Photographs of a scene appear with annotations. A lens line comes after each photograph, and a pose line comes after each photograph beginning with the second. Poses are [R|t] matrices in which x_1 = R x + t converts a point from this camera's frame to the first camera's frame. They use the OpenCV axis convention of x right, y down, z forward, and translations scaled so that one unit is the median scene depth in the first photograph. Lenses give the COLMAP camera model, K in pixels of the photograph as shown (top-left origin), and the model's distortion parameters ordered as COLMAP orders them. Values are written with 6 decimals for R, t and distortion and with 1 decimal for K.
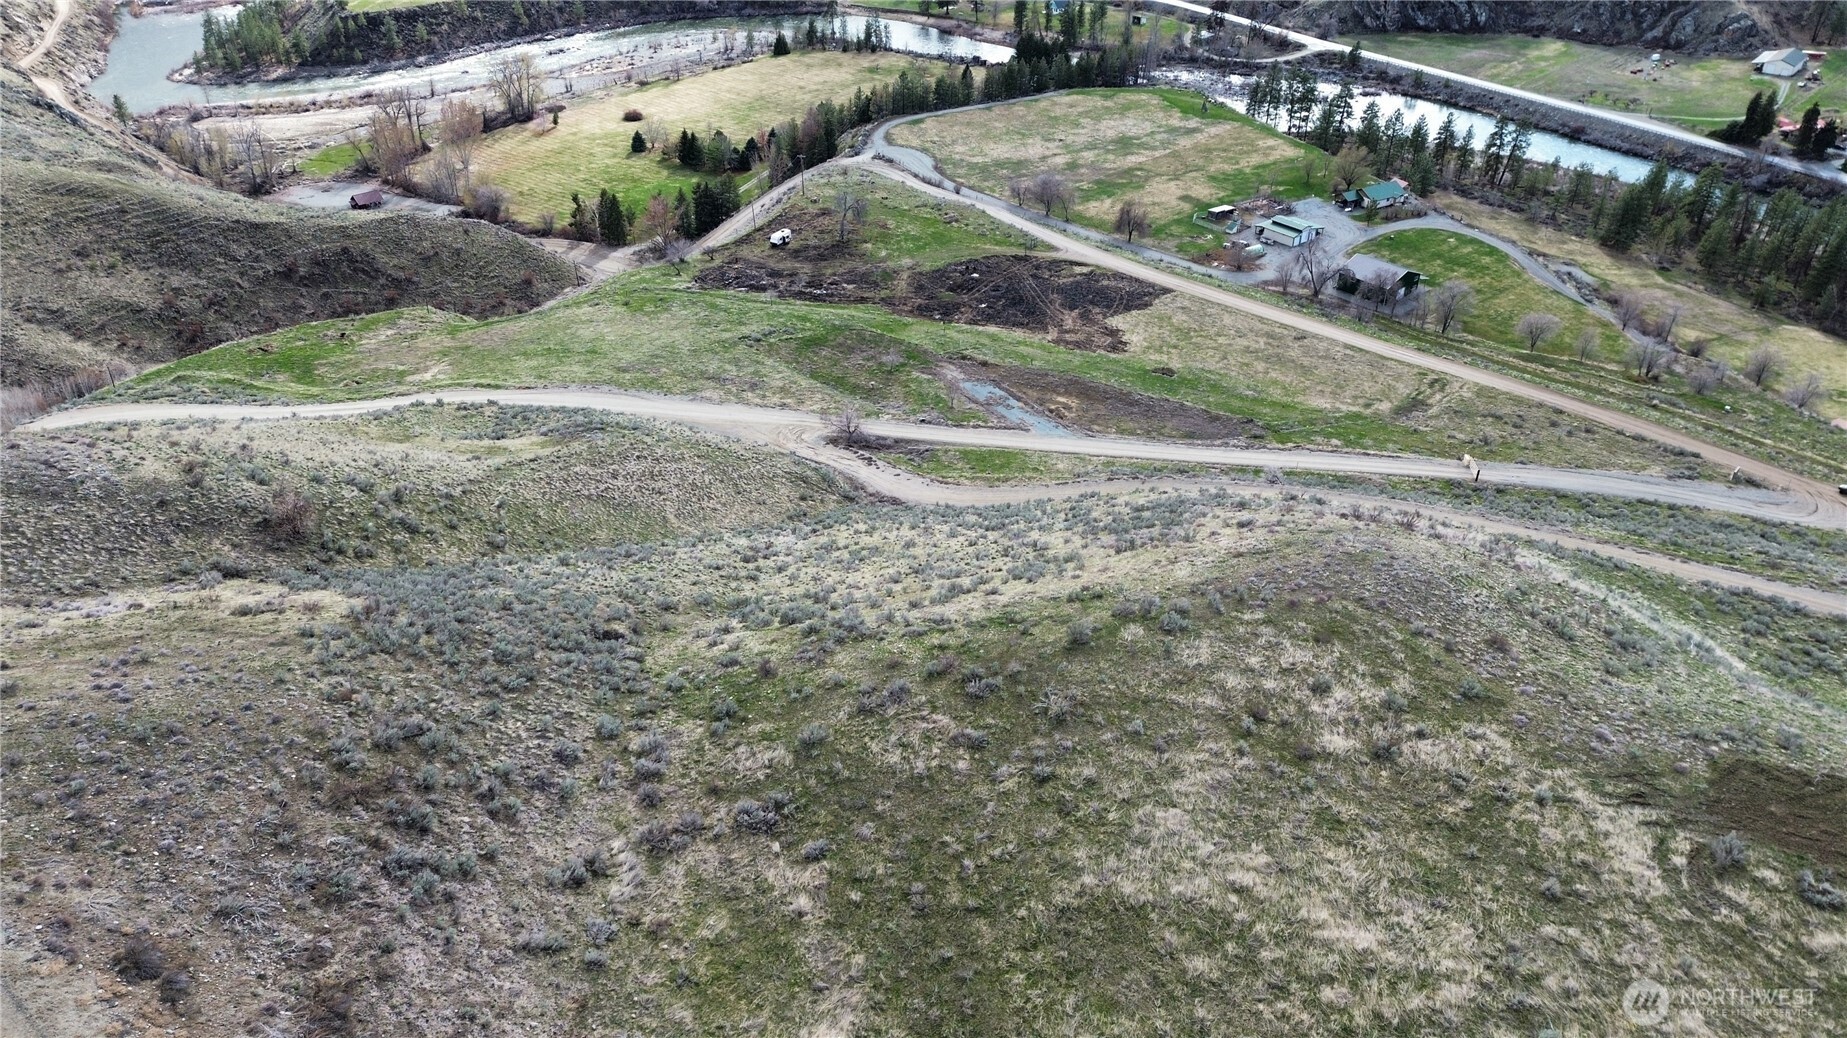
lens RADIAL K [[1286.0, 0, 919.9], [0, 1286.0, 528.6], [0, 0, 1]] dist [0.095625, -0.090173]
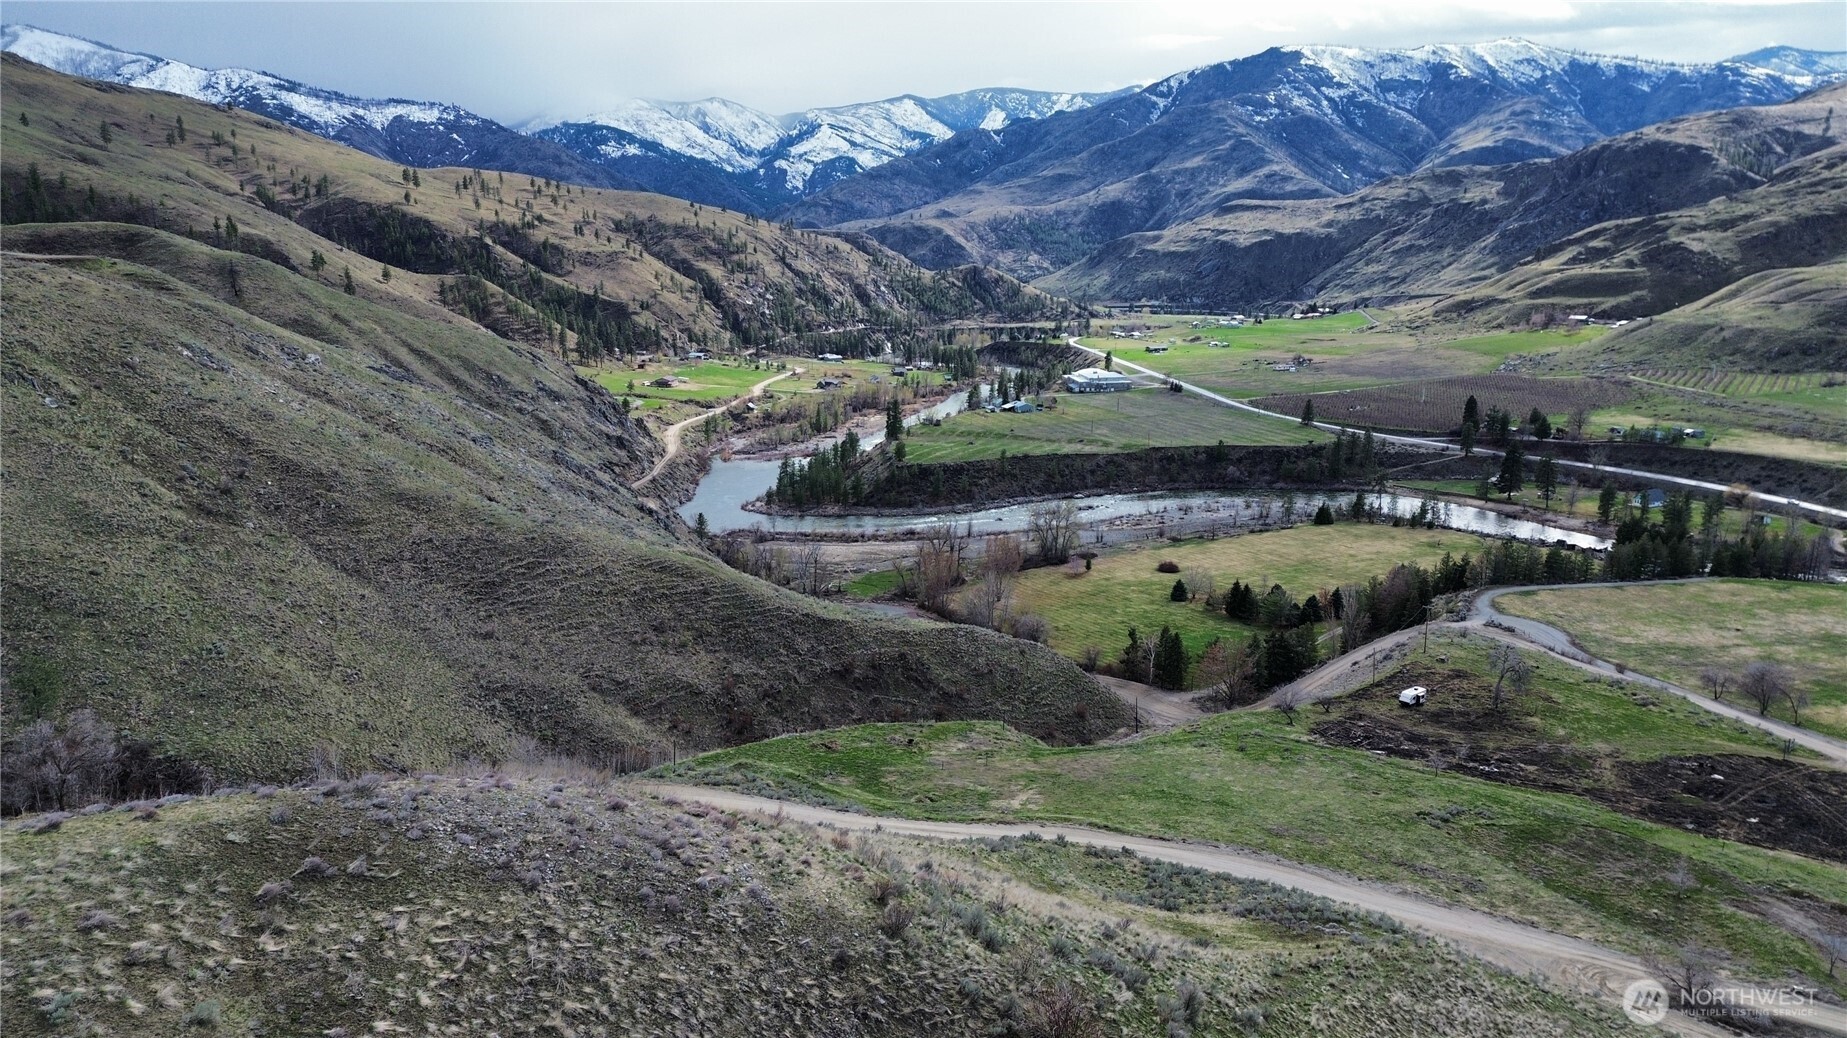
lens RADIAL K [[1301.6, 0, 927.5], [0, 1301.6, 530.5], [0, 0, 1]] dist [0.097989, -0.117564]
pose [[0.941615, 0.072778, -0.328732, -0.130808], [-0.184305, 0.928502, -0.322359, -0.005534], [0.281768, 0.364125, 0.887705, 0.168525]]
